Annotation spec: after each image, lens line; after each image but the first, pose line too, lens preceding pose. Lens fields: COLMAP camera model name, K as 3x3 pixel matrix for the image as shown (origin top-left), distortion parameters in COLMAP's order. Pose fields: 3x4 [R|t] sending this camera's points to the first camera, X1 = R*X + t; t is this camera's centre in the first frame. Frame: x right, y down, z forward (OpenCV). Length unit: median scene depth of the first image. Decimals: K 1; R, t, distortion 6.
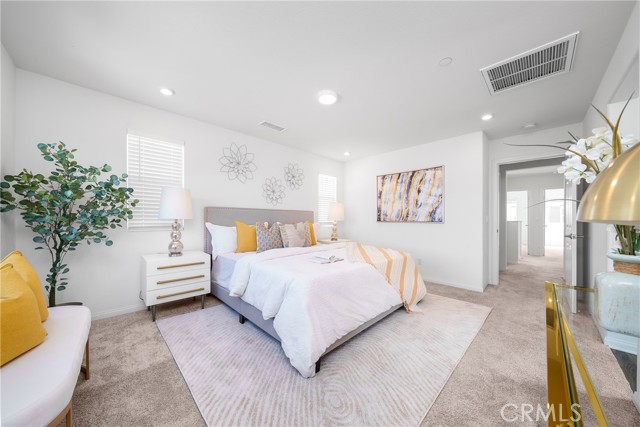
lens RADIAL K [[219.9, 0, 319.5], [0, 219.9, 216.4], [0, 0, 1]] dist [-0.002542, 0.000369]
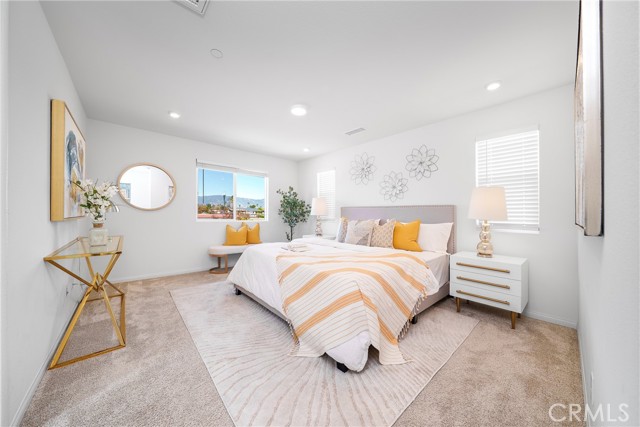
lens RADIAL K [[219.9, 0, 319.9], [0, 219.9, 213.8], [0, 0, 1]] dist [-0.002542, 0.000369]
pose [[-0.052453, -0.012060, -0.998551, 0.733427], [-0.006153, 0.999912, -0.011753, 0.014521], [0.998604, 0.005527, -0.052523, 0.724537]]
